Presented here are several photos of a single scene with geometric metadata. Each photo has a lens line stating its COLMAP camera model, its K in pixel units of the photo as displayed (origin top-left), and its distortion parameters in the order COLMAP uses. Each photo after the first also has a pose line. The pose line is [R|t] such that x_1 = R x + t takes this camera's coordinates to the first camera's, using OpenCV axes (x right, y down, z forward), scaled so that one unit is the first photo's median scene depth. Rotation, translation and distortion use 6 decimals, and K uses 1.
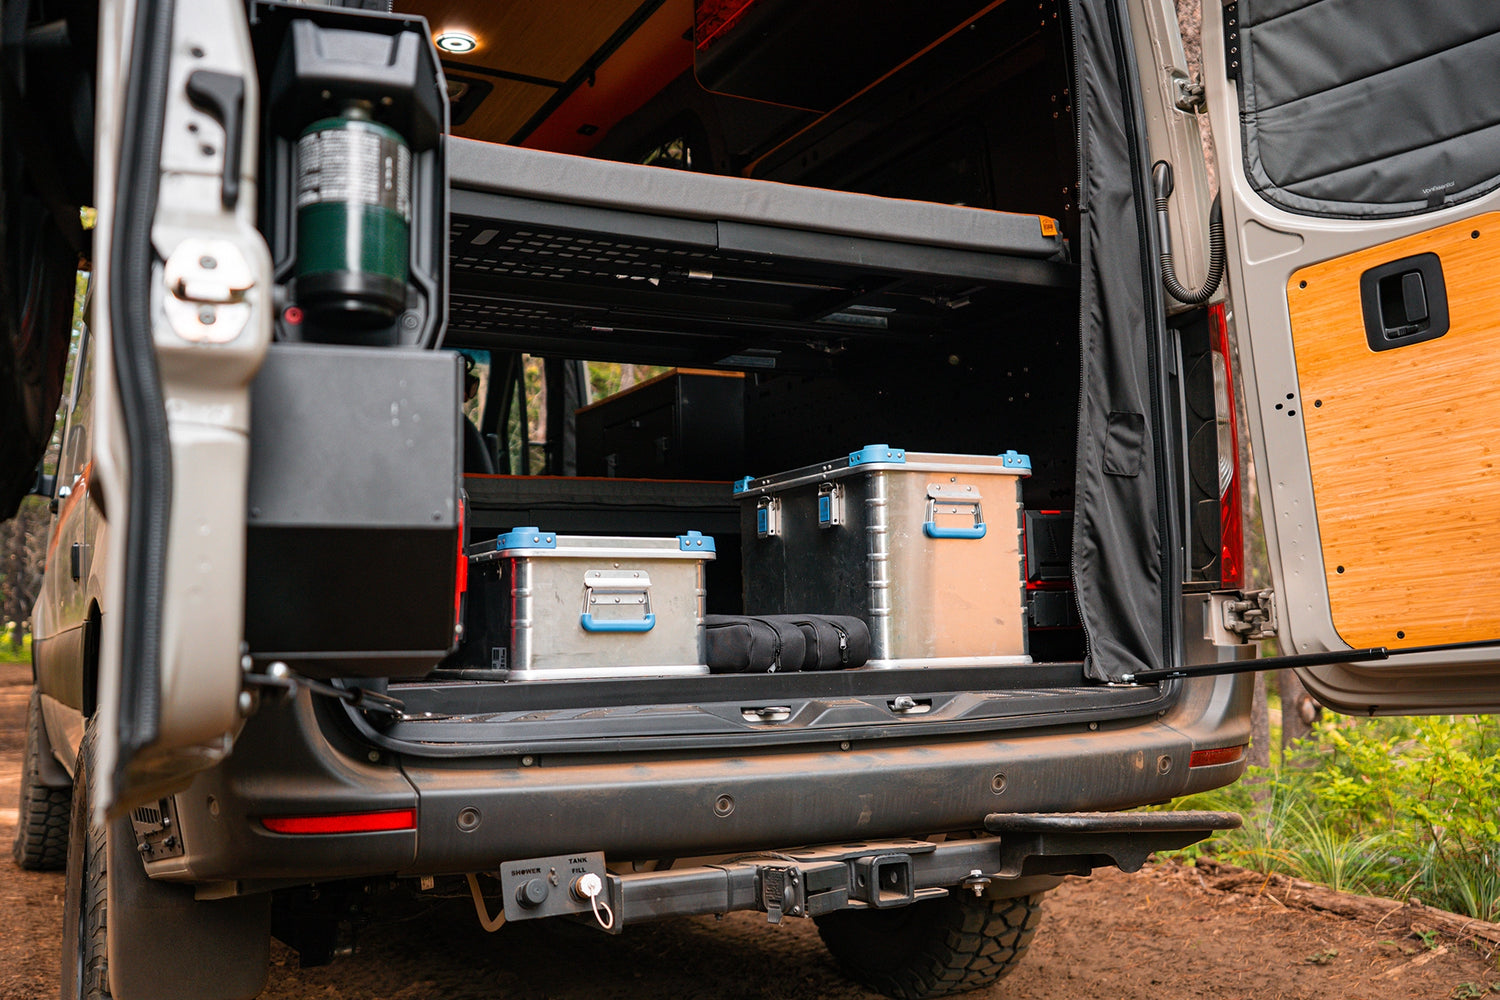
lens RADIAL K [[1603.8, 0, 750.0], [0, 1603.8, 500.0], [0, 0, 1]] dist [0.086048, 0.007438]
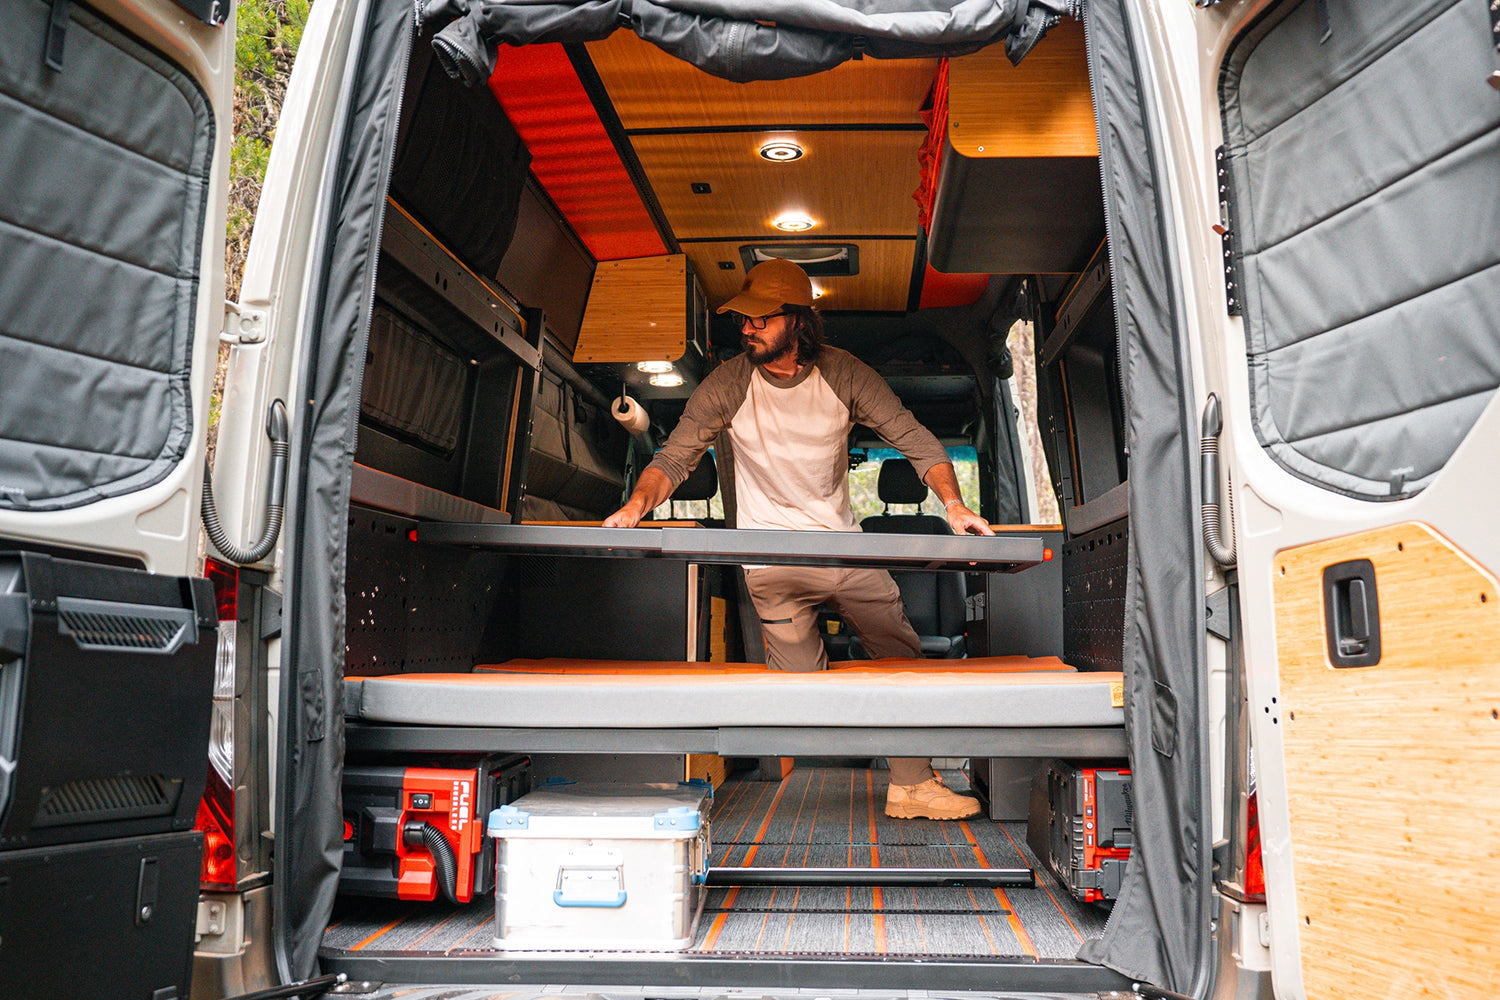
lens RADIAL K [[1603.8, 0, 750.0], [0, 1603.8, 500.0], [0, 0, 1]] dist [0.086048, 0.007438]
pose [[0.823579, -0.016767, -0.566954, 0.582771], [0.049665, 0.997856, 0.042634, -0.216245], [0.565023, -0.063270, 0.822646, 0.145752]]
